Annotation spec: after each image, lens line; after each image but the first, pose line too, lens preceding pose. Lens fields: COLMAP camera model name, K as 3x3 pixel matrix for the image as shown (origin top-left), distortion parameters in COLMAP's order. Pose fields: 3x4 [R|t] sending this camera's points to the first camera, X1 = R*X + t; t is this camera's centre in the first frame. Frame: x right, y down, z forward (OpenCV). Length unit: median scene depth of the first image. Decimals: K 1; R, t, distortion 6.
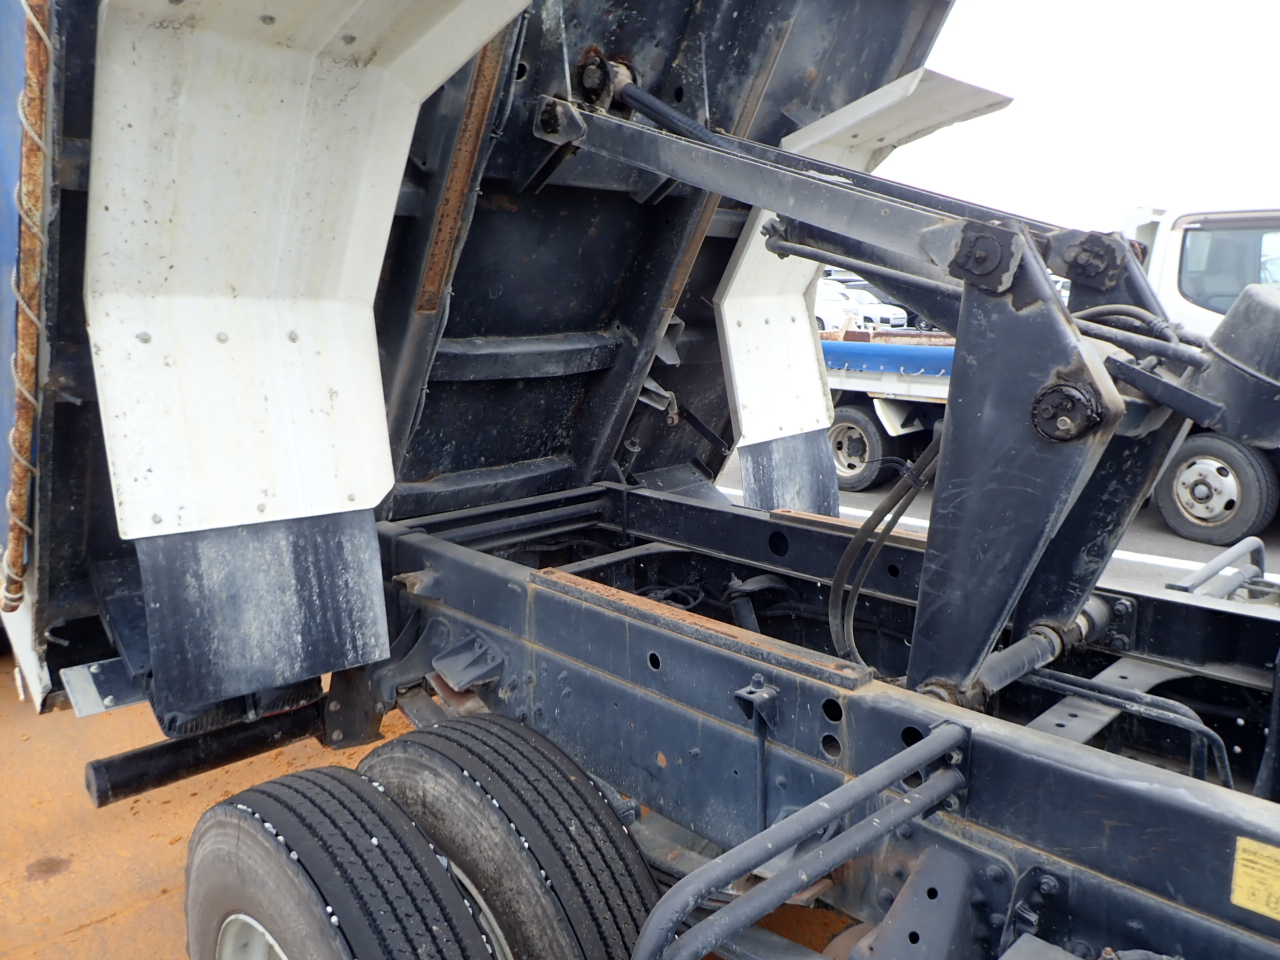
lens RADIAL K [[914.8, 0, 629.2], [0, 914.8, 448.4], [0, 0, 1]] dist [0.001443, -0.018658]
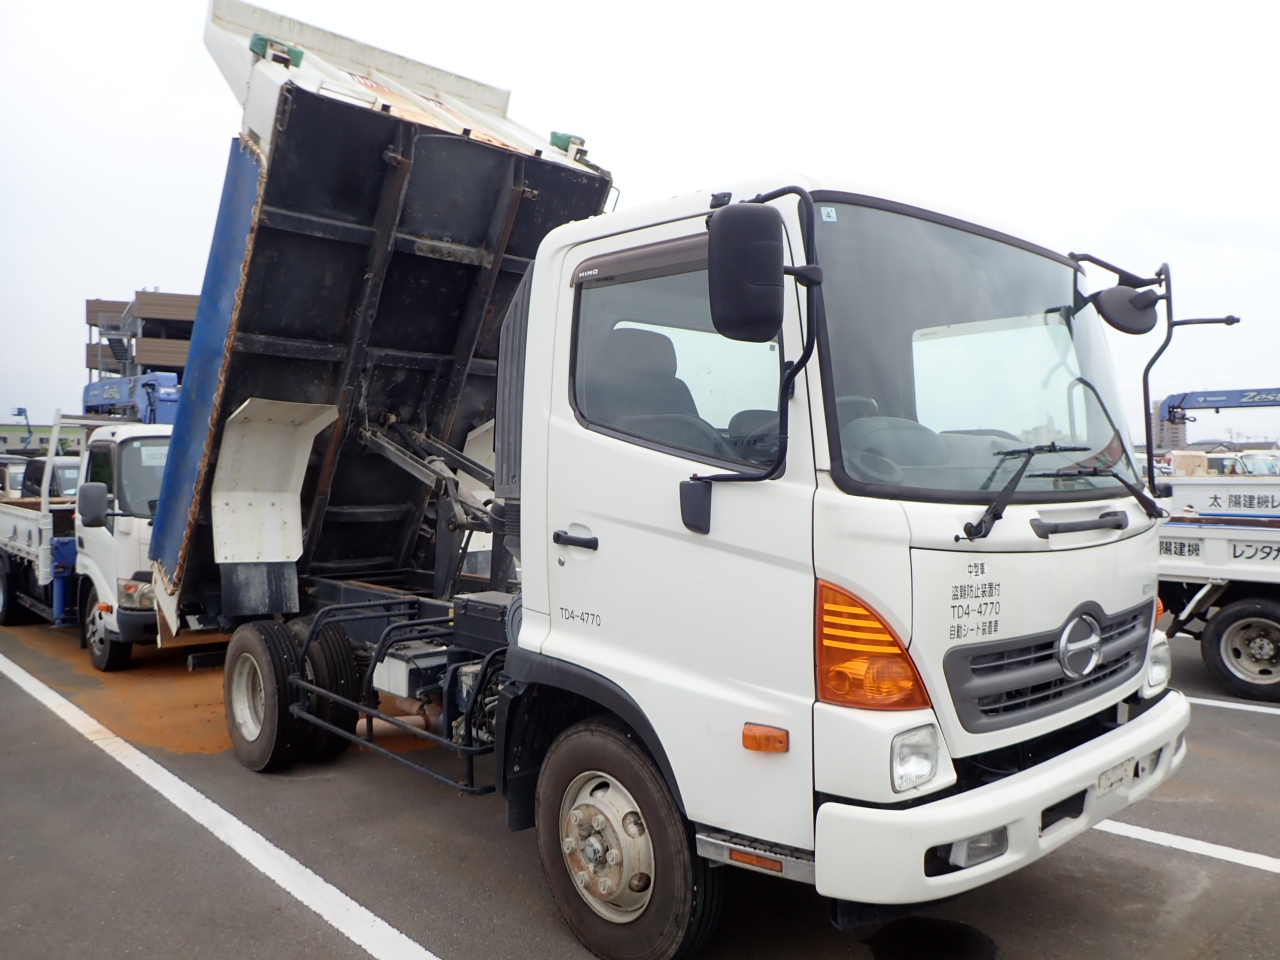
lens RADIAL K [[914.8, 0, 641.6], [0, 914.8, 477.7], [0, 0, 1]] dist [0.001443, -0.018658]
pose [[0.999742, 0.011442, -0.019604, 0.930429], [-0.014462, 0.986750, -0.161603, 0.268146], [0.017495, 0.161845, 0.986661, -2.030721]]
